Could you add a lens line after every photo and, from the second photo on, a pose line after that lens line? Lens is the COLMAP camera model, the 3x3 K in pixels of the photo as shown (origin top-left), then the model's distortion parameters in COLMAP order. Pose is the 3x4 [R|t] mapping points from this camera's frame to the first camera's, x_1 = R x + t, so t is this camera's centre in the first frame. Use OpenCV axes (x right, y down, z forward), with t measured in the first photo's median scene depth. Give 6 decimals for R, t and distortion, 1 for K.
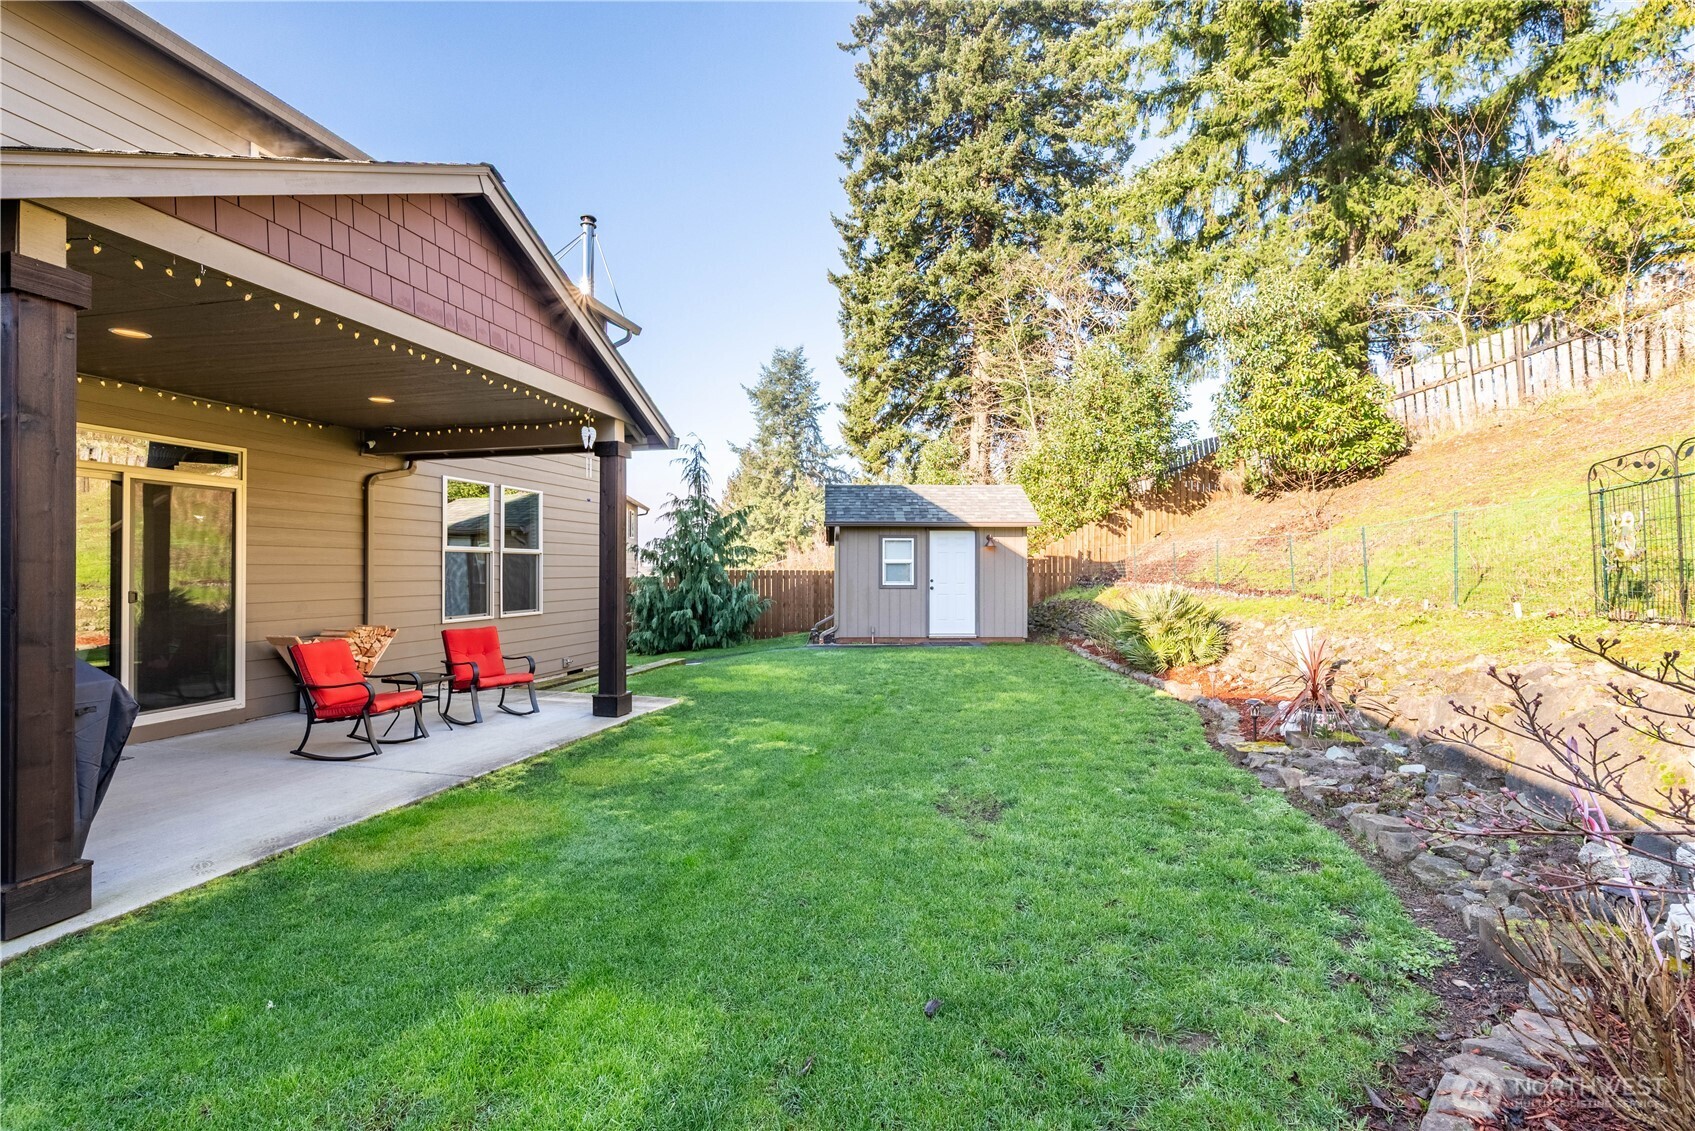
lens RADIAL K [[739.8, 0, 843.6], [0, 739.8, 568.0], [0, 0, 1]] dist [-0.002760, 0.000208]
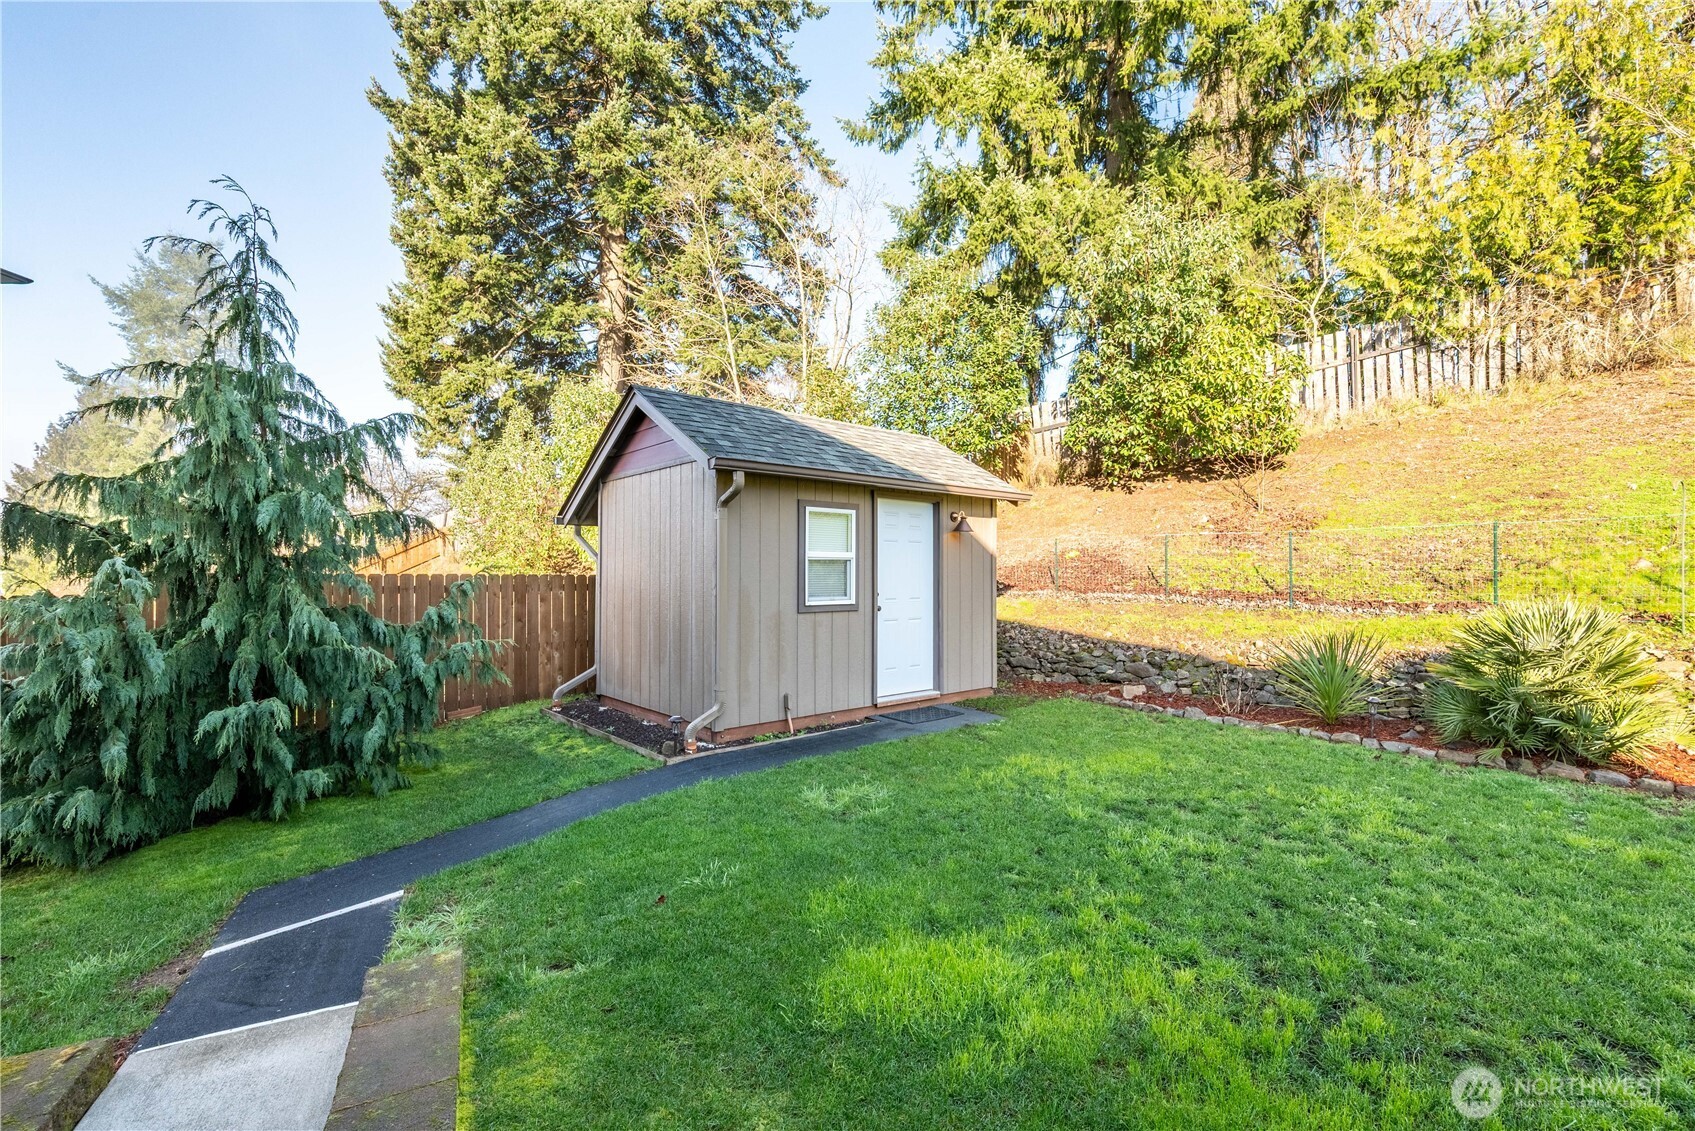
lens RADIAL K [[739.8, 0, 846.5], [0, 739.8, 565.8], [0, 0, 1]] dist [-0.002760, 0.000208]
pose [[0.769657, 0.007014, 0.638419, -0.241509], [-0.001542, 0.999957, -0.009127, 0.002105], [-0.638456, 0.006040, 0.769635, 0.657181]]
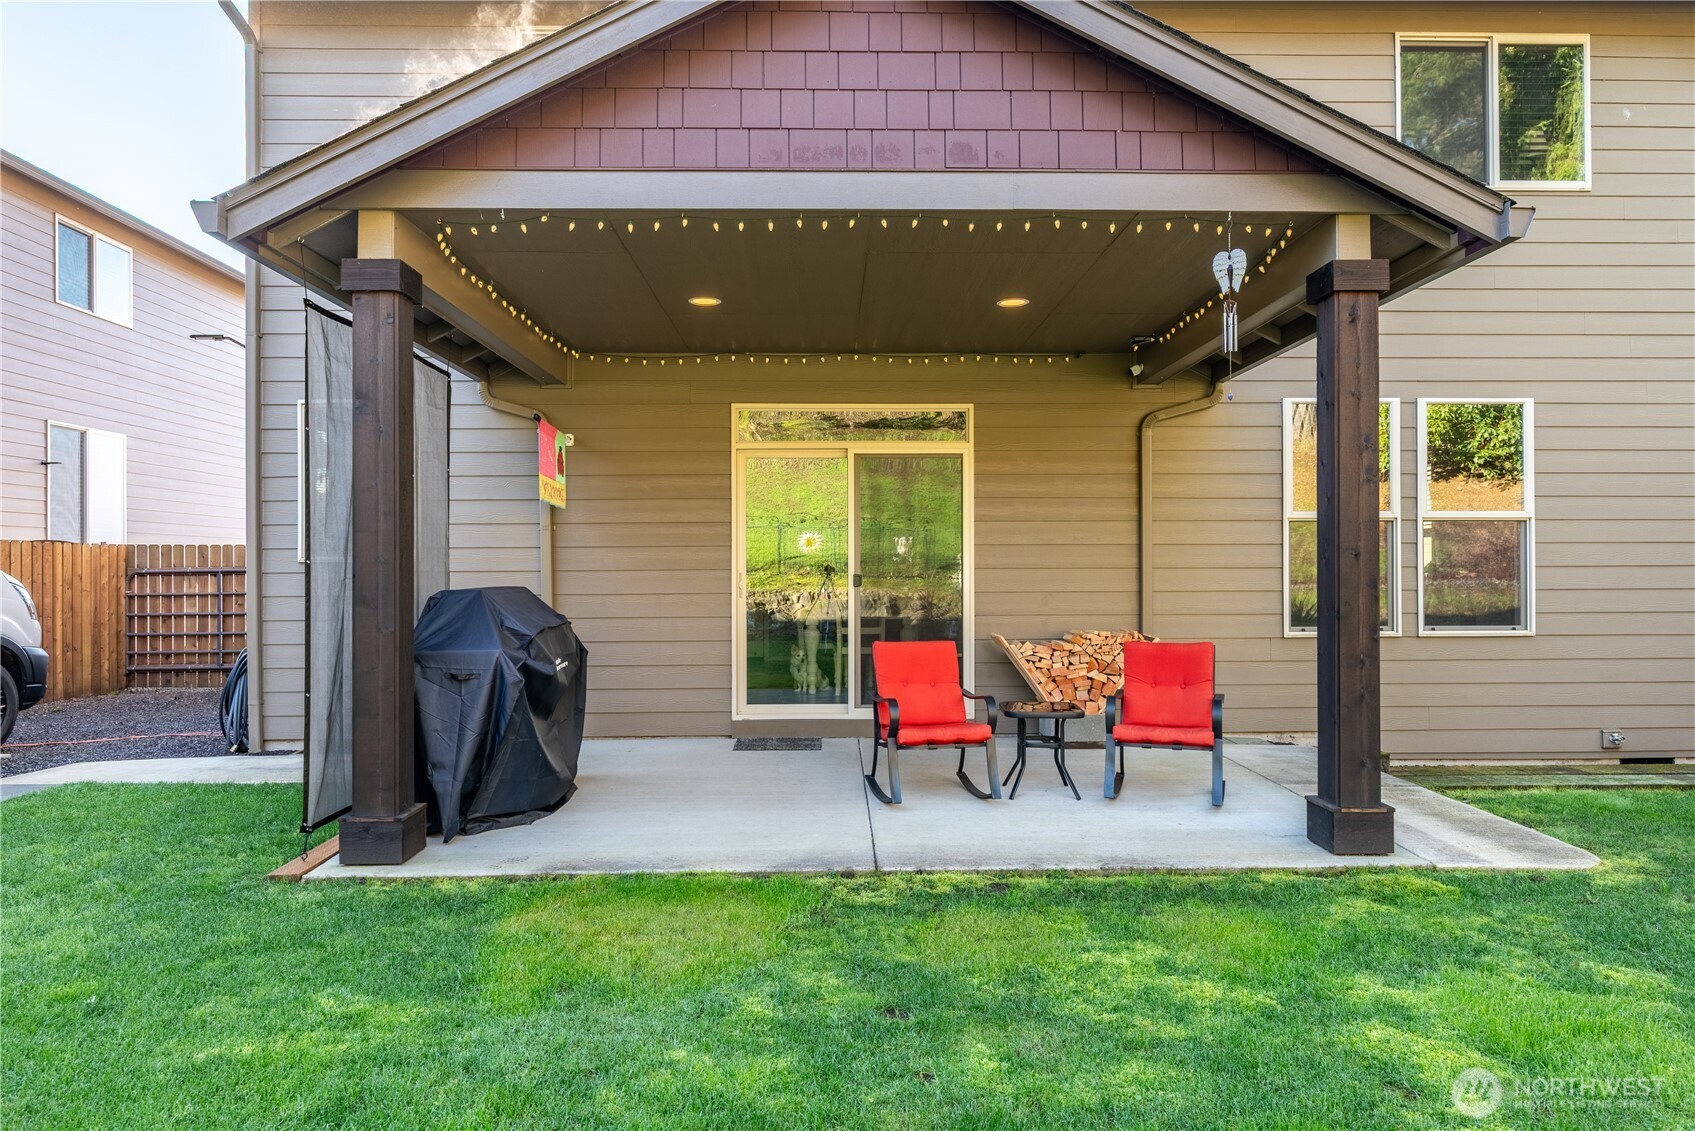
lens RADIAL K [[1005.2, 0, 846.6], [0, 1005.2, 566.2], [0, 0, 1]] dist [-0.005639, -0.000860]
pose [[0.254230, -0.006383, -0.967123, 0.121449], [0.005181, 0.999973, -0.005237, 0.012151], [0.967130, -0.003680, 0.254256, 0.292077]]
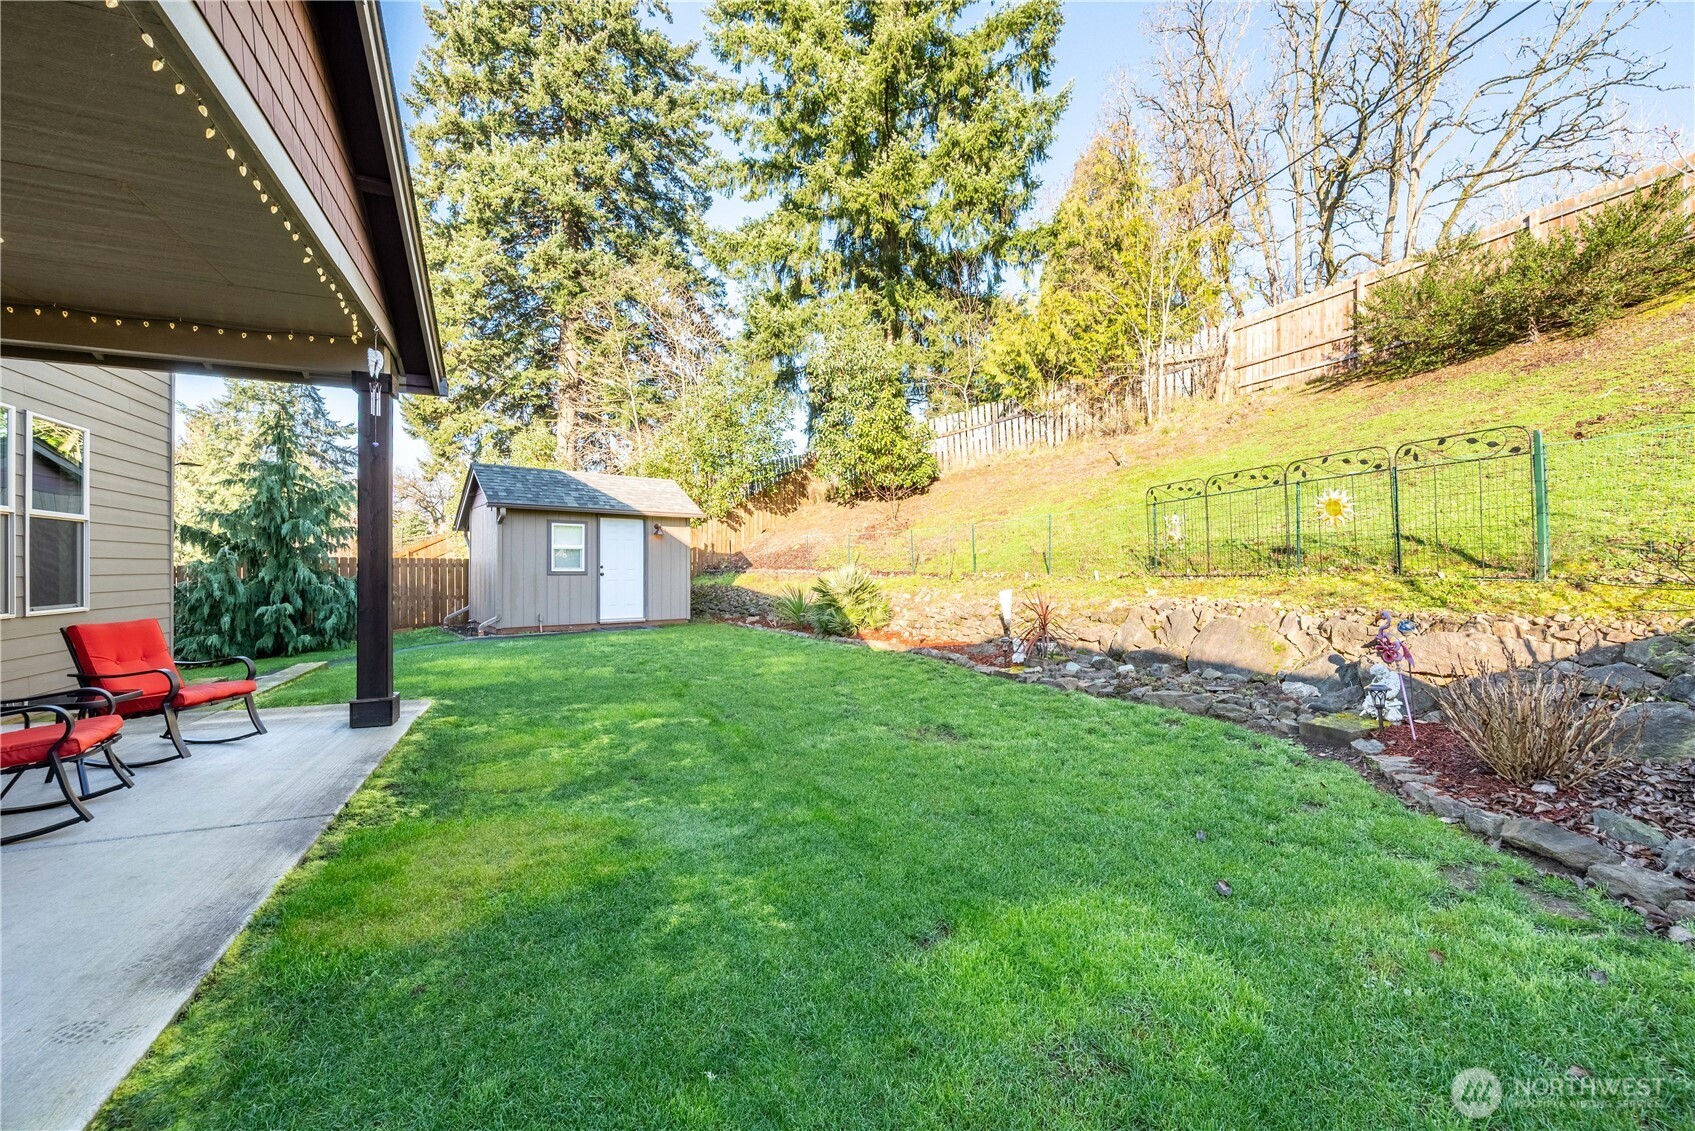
lens RADIAL K [[673.2, 0, 848.6], [0, 673.2, 566.9], [0, 0, 1]] dist [-0.004229, 0.000568]
pose [[0.785183, 0.000608, 0.619263, -0.197560], [-0.000978, 0.999999, 0.000258, 0.017517], [-0.619263, -0.000809, 0.785184, 0.074084]]
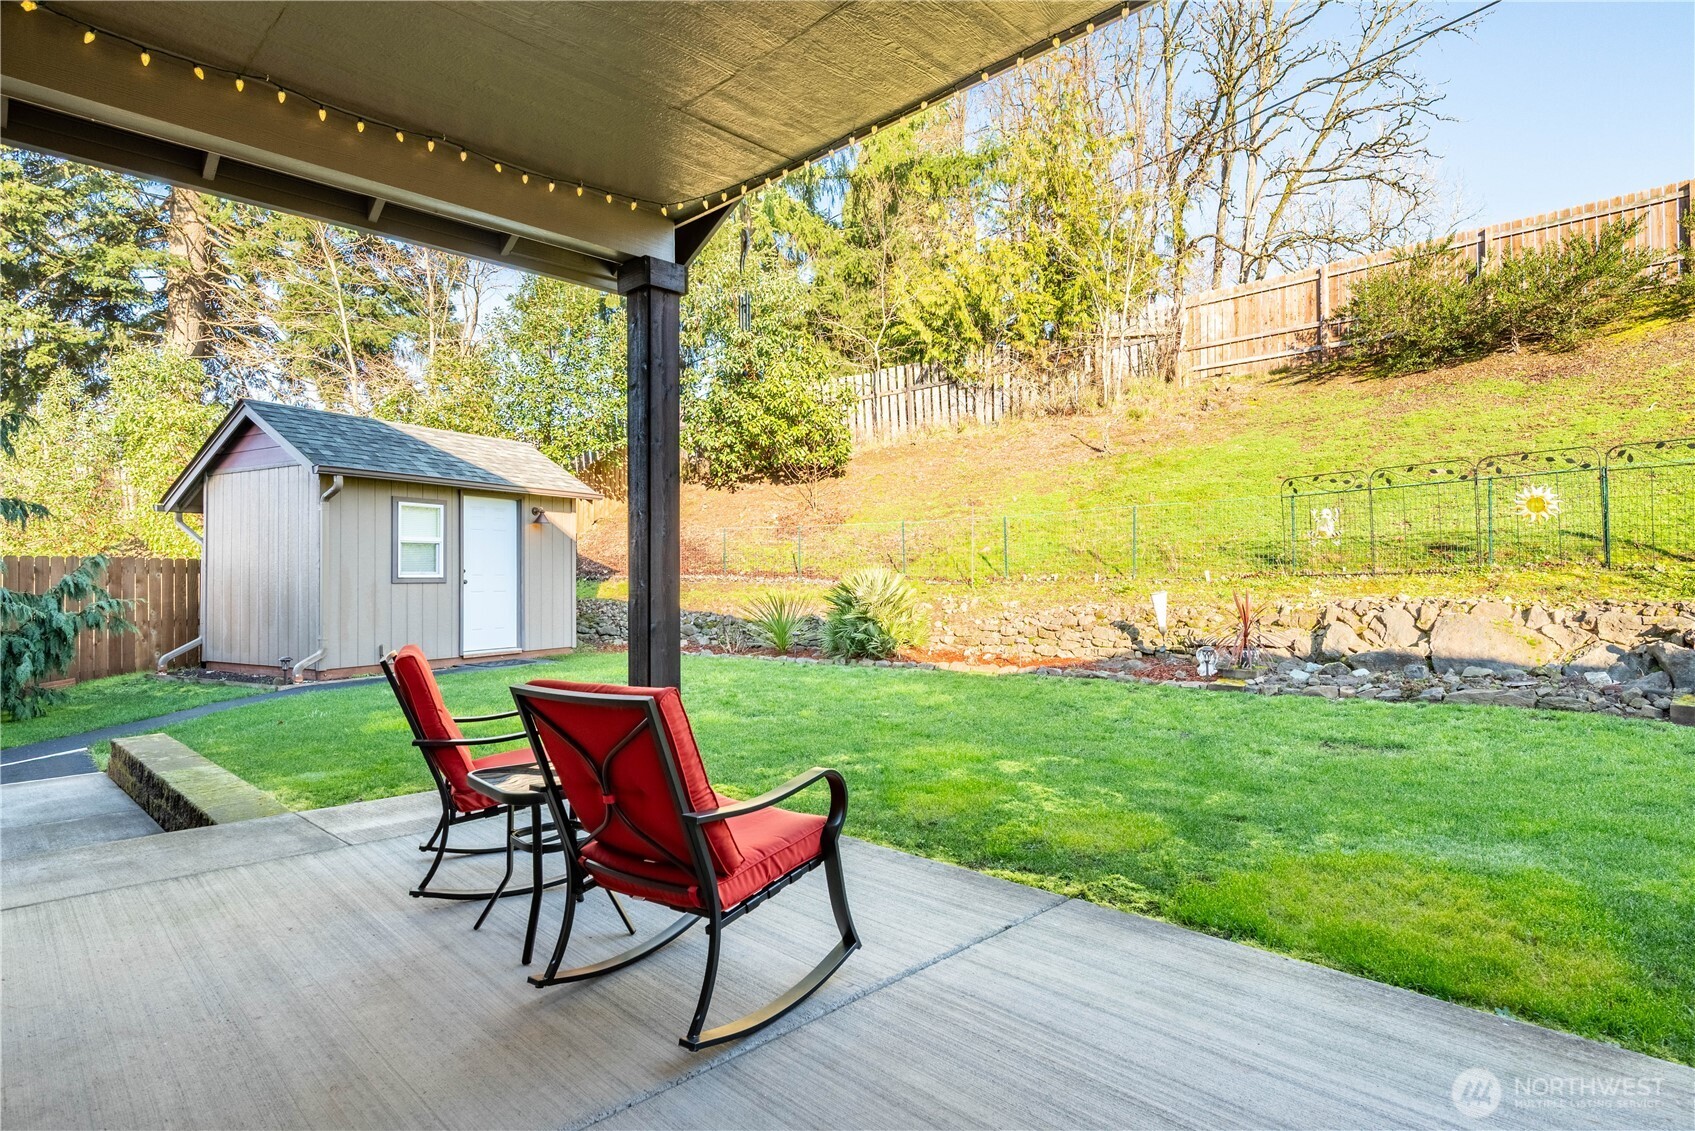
lens RADIAL K [[900.5, 0, 850.8], [0, 900.5, 566.6], [0, 0, 1]] dist [-0.003635, 0.000171]
pose [[0.506656, 0.006524, 0.862123, -0.425280], [0.004275, 0.999940, -0.010079, 0.024321], [-0.862138, 0.008792, 0.506598, 0.313918]]
